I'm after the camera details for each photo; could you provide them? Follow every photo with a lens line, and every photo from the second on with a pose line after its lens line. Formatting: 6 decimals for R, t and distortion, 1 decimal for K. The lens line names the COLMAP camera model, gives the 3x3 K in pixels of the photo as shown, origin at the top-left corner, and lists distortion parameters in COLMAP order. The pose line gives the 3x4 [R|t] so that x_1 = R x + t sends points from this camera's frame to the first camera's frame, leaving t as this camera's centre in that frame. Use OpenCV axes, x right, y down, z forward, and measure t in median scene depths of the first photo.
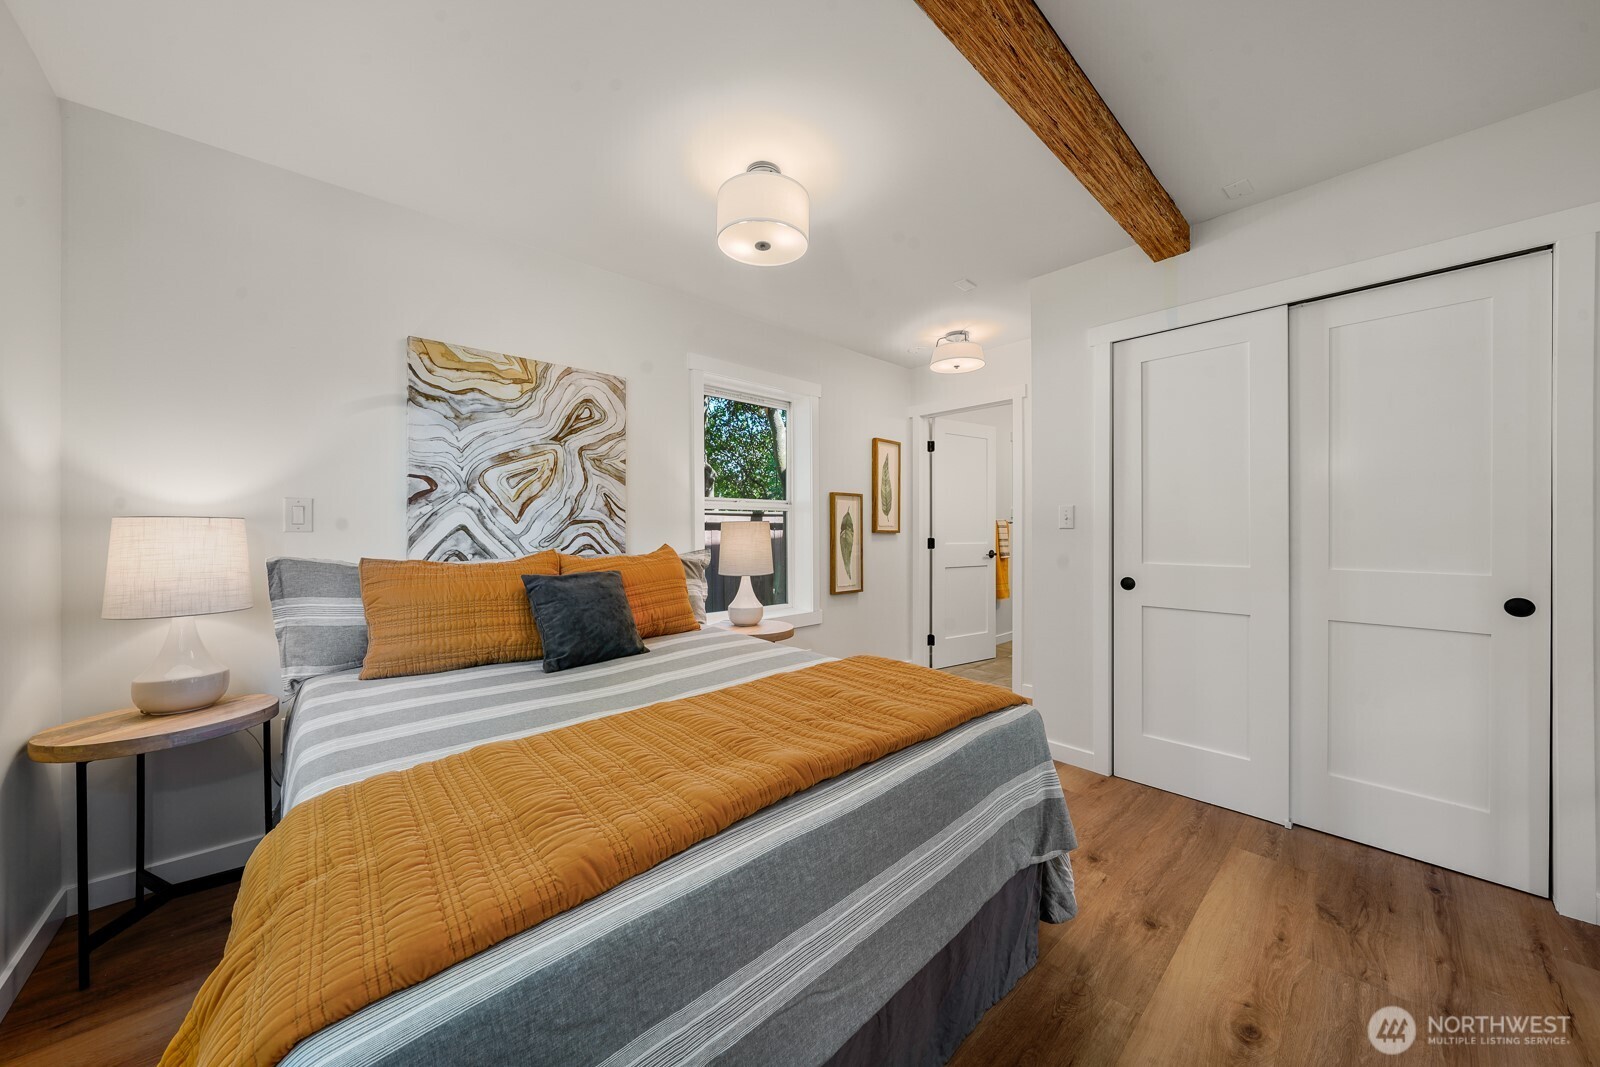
lens RADIAL K [[552.3, 0, 794.8], [0, 552.3, 537.7], [0, 0, 1]] dist [0.007045, 0.000468]
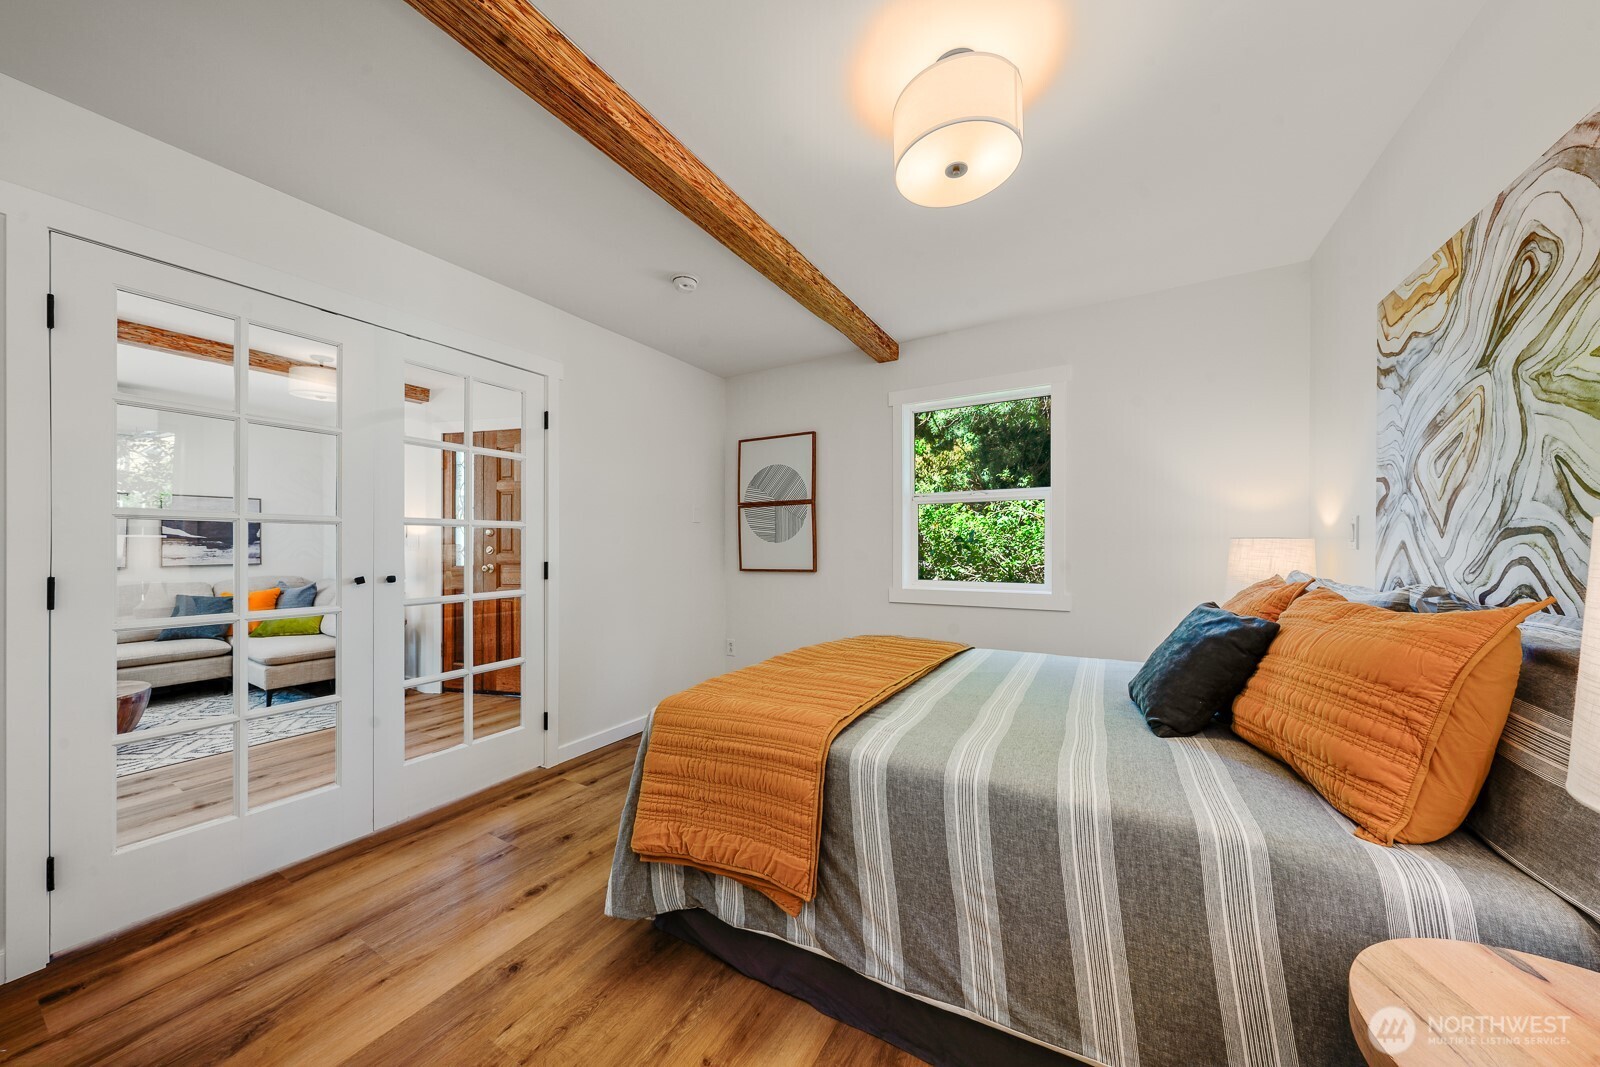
lens RADIAL K [[552.3, 0, 798.1], [0, 552.3, 533.7], [0, 0, 1]] dist [0.007045, 0.000468]
pose [[-0.955932, 0.000059, -0.293589, 0.276205], [0.001763, 0.999983, -0.005540, -0.025913], [0.293584, -0.005813, -0.955916, 1.247192]]
